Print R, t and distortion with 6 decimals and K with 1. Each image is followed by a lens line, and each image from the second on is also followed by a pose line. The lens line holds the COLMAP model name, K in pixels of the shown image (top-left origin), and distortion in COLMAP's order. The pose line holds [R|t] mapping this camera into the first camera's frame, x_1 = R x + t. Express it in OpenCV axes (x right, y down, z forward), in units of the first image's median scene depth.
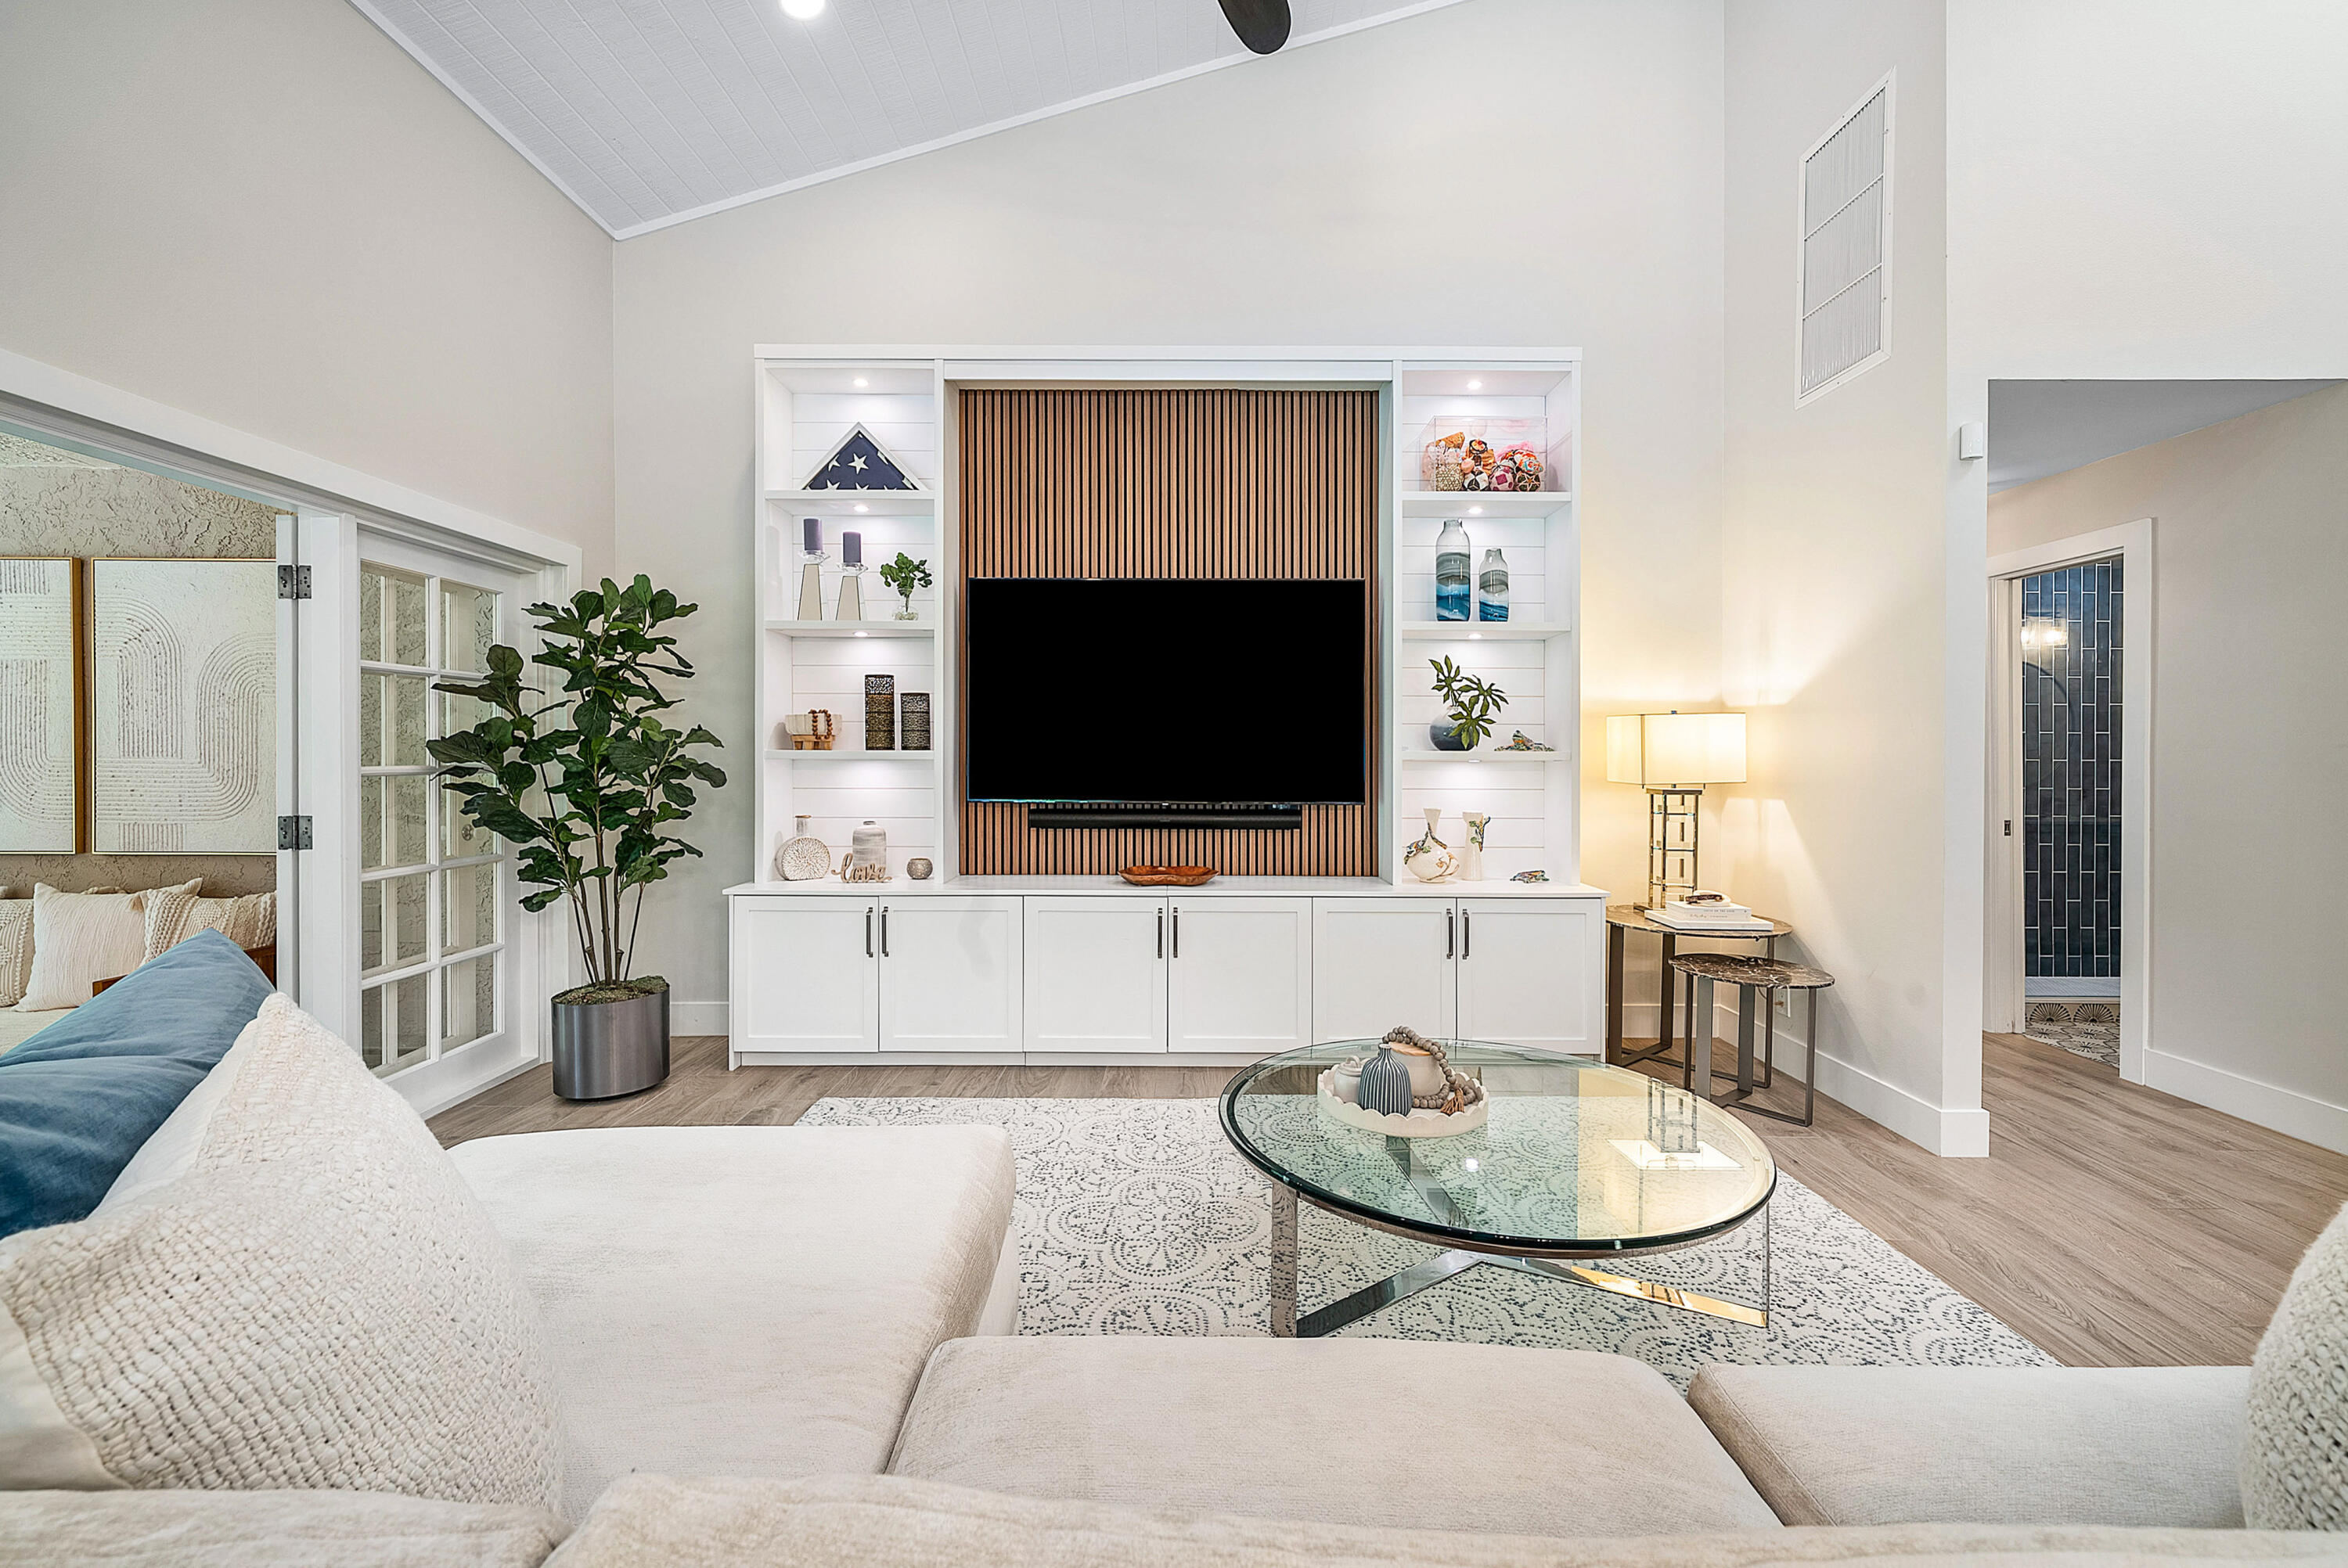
lens RADIAL K [[960.9, 0, 1175.5], [0, 960.9, 764.6], [0, 0, 1]] dist [-0.001619, -0.000901]
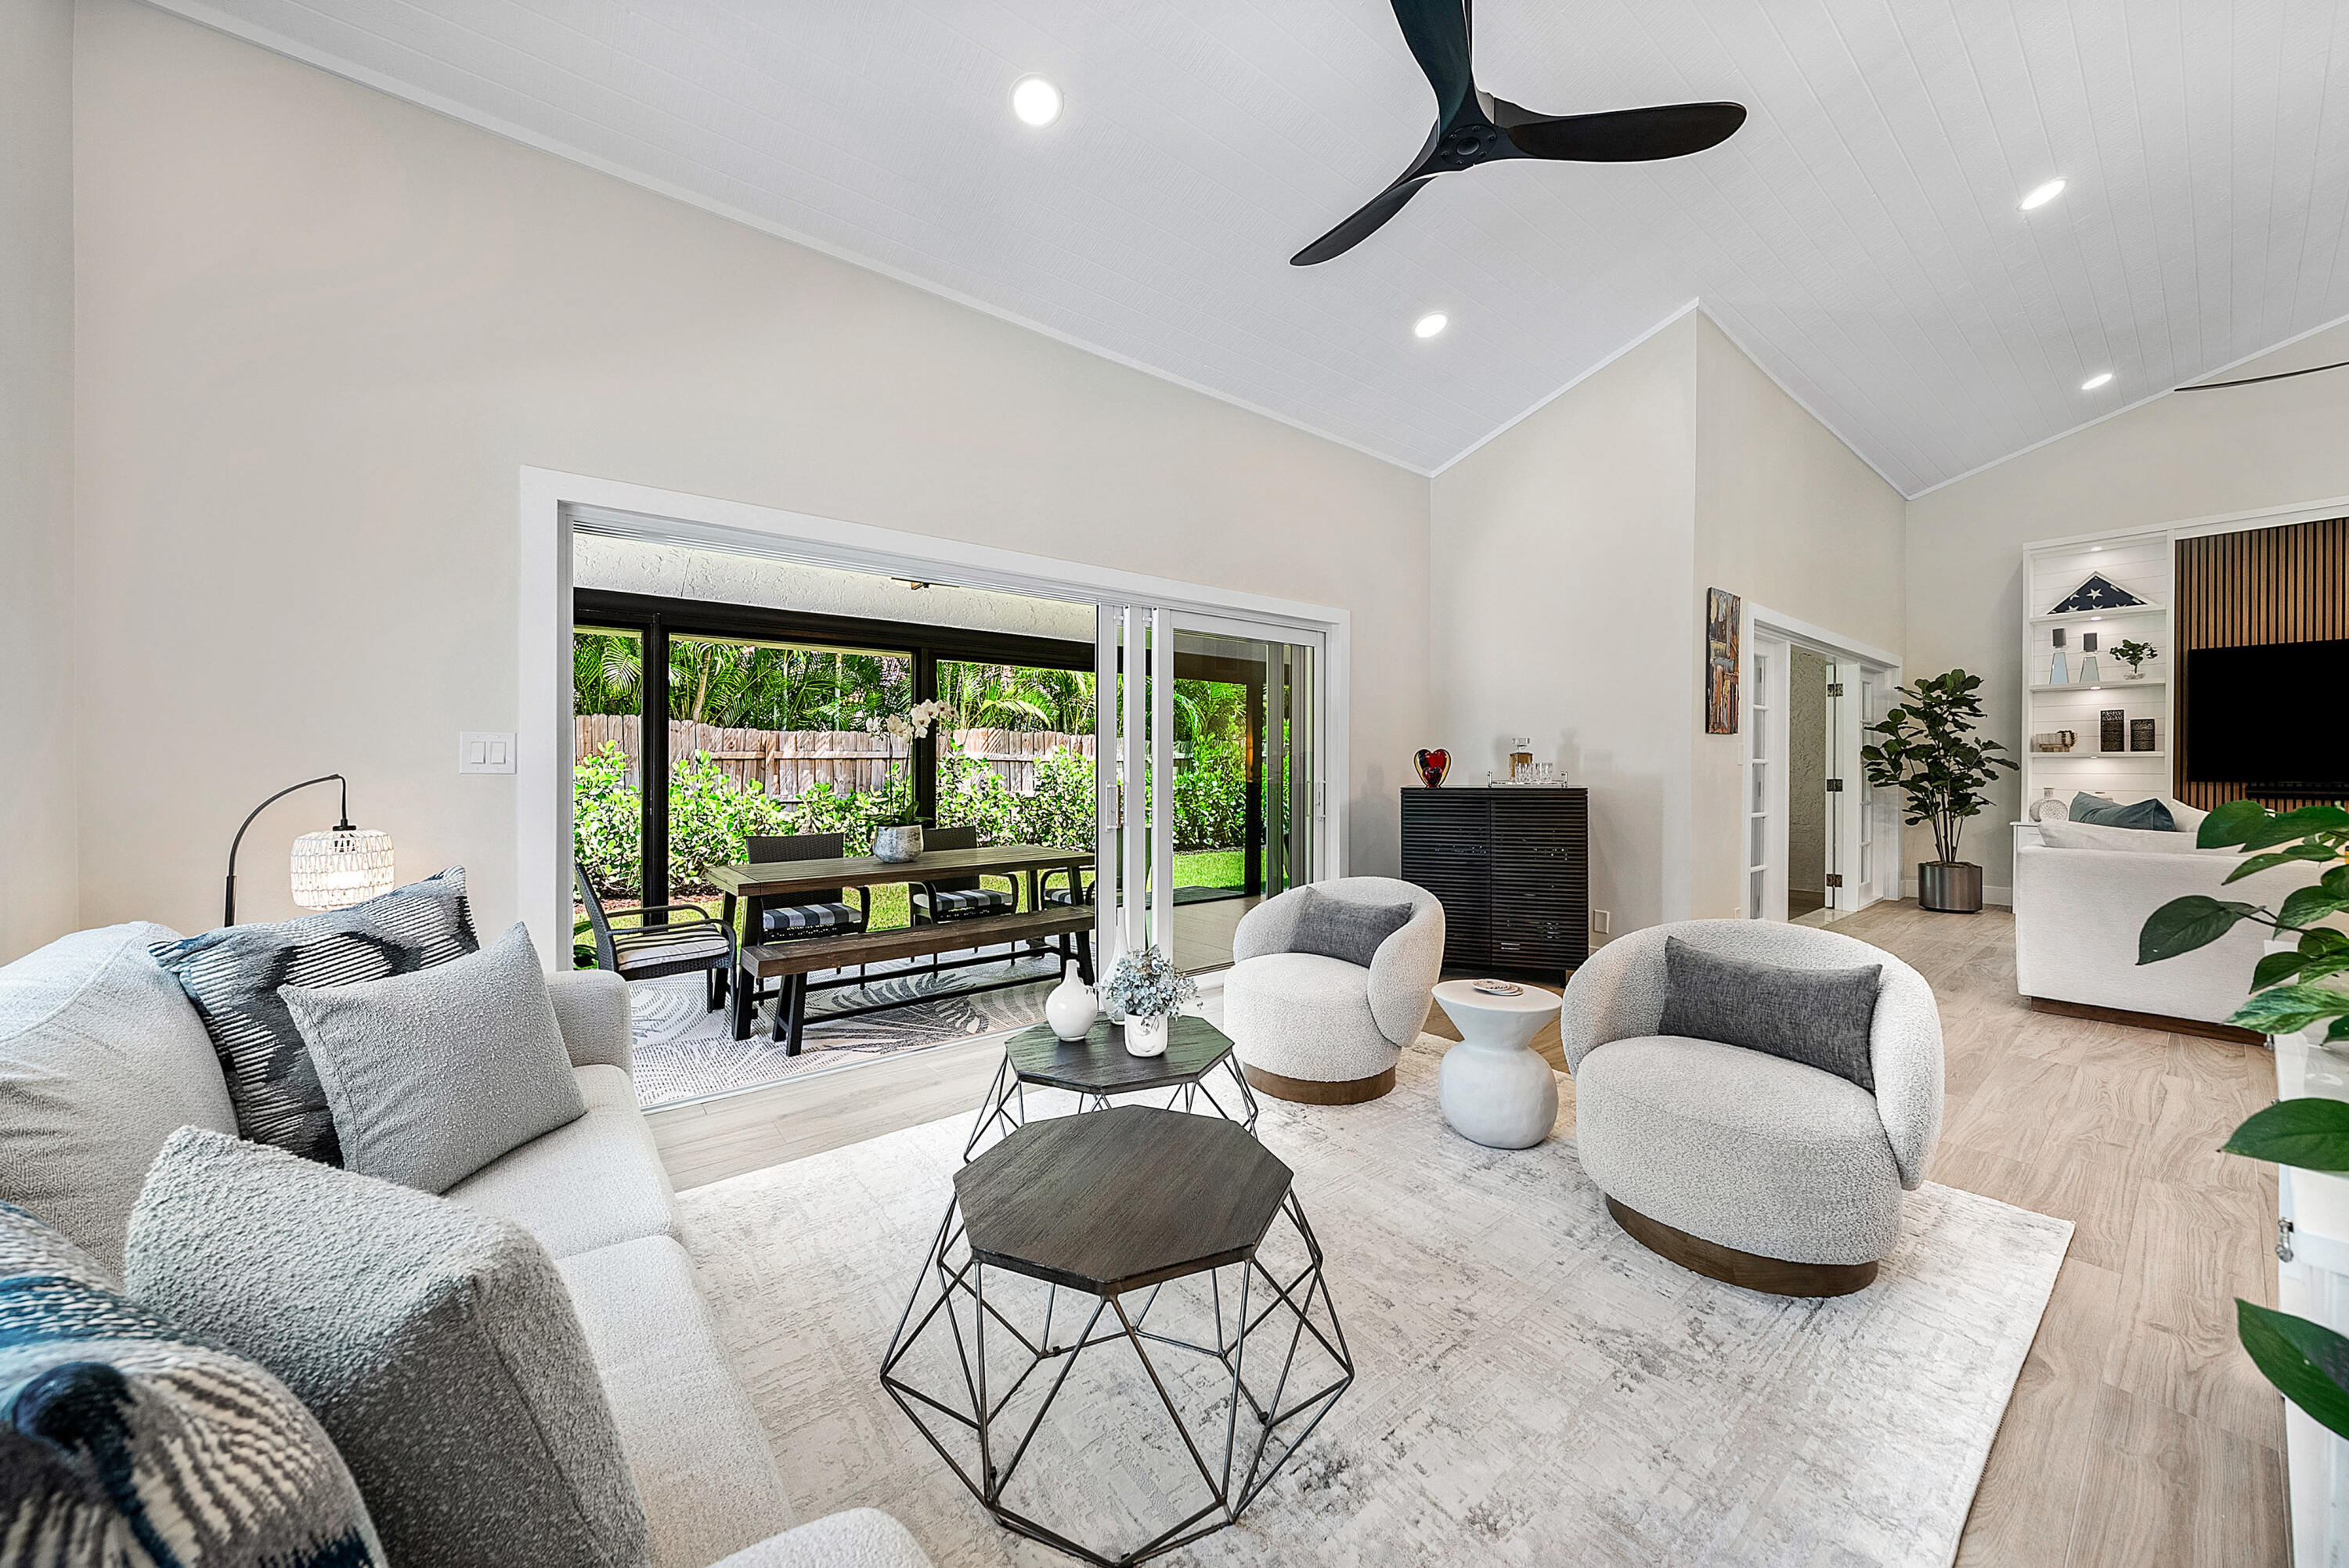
lens RADIAL K [[829.9, 0, 1180.6], [0, 829.9, 773.3], [0, 0, 1]] dist [0.003497, -0.001510]
pose [[0.620006, 0.003481, -0.784589, -0.167925], [-0.005093, 0.999987, 0.000411, 0.033475], [0.784580, 0.003741, 0.620016, -1.333521]]
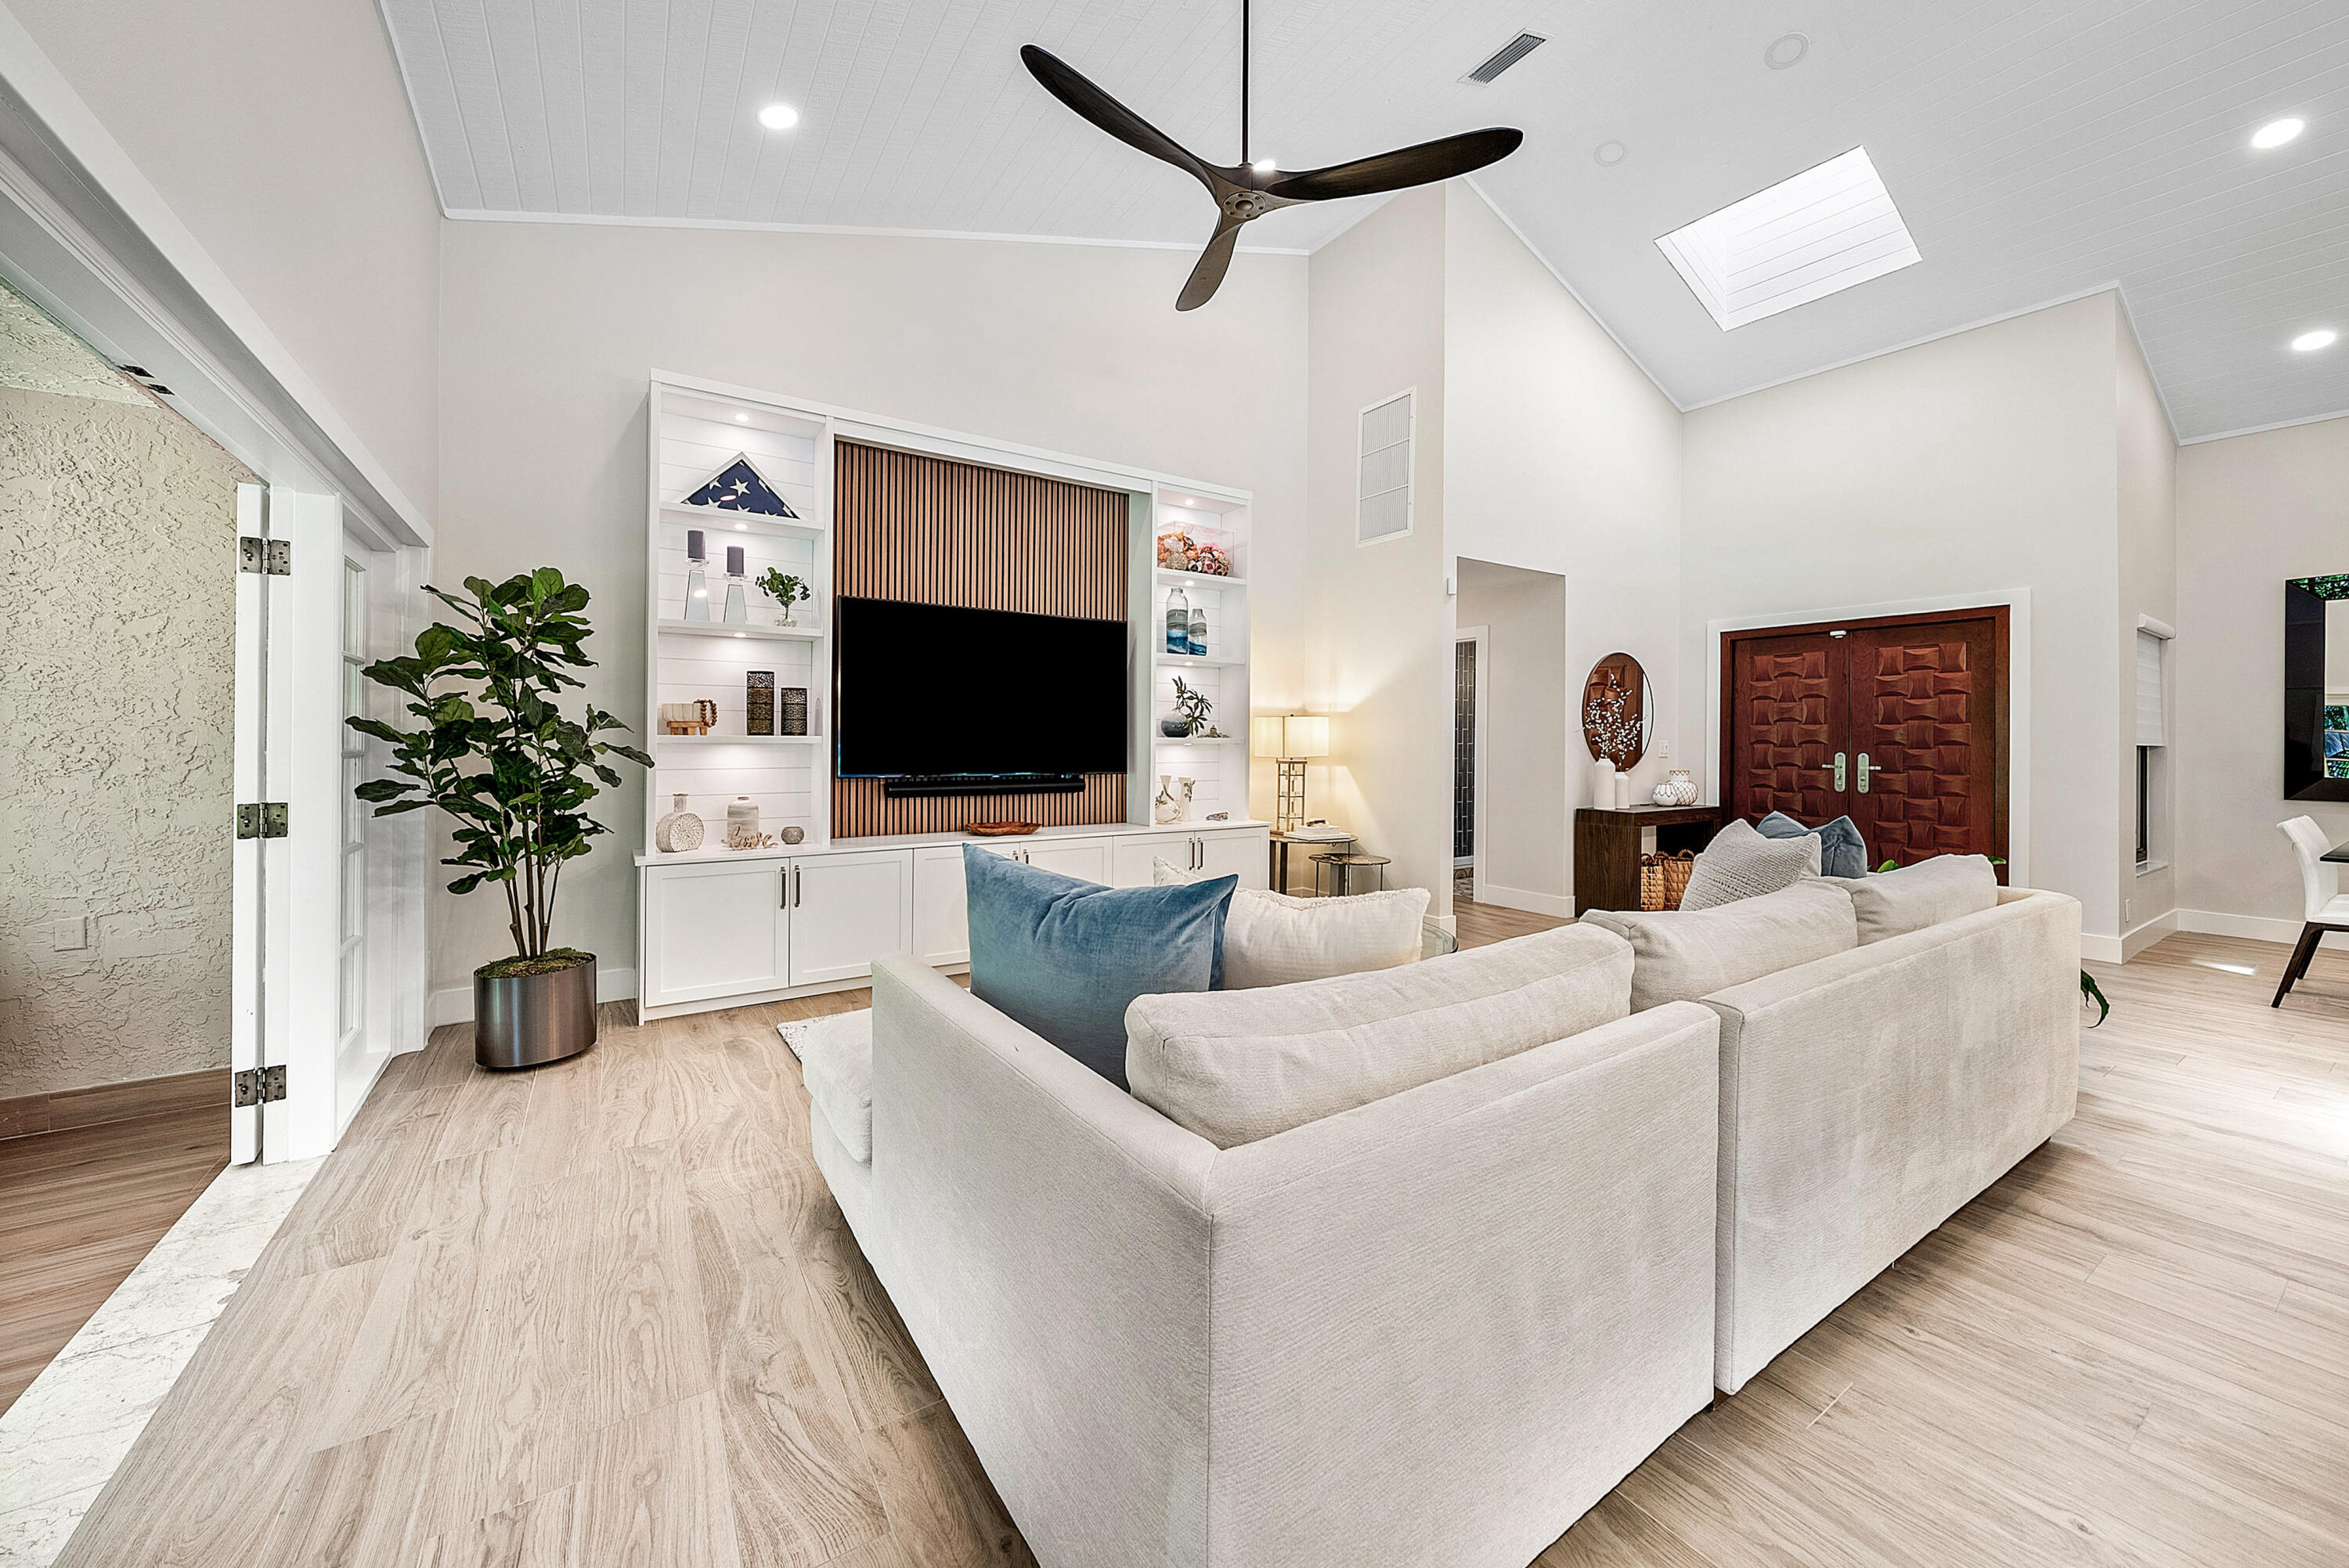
lens RADIAL K [[855.5, 0, 1191.4], [0, 855.5, 737.9], [0, 0, 1]] dist [-0.001583, -0.000720]
pose [[0.836616, 0.003731, 0.547777, -0.440358], [0.006261, 0.999846, -0.016373, 0.007632], [-0.547754, 0.017127, 0.836464, -0.150533]]
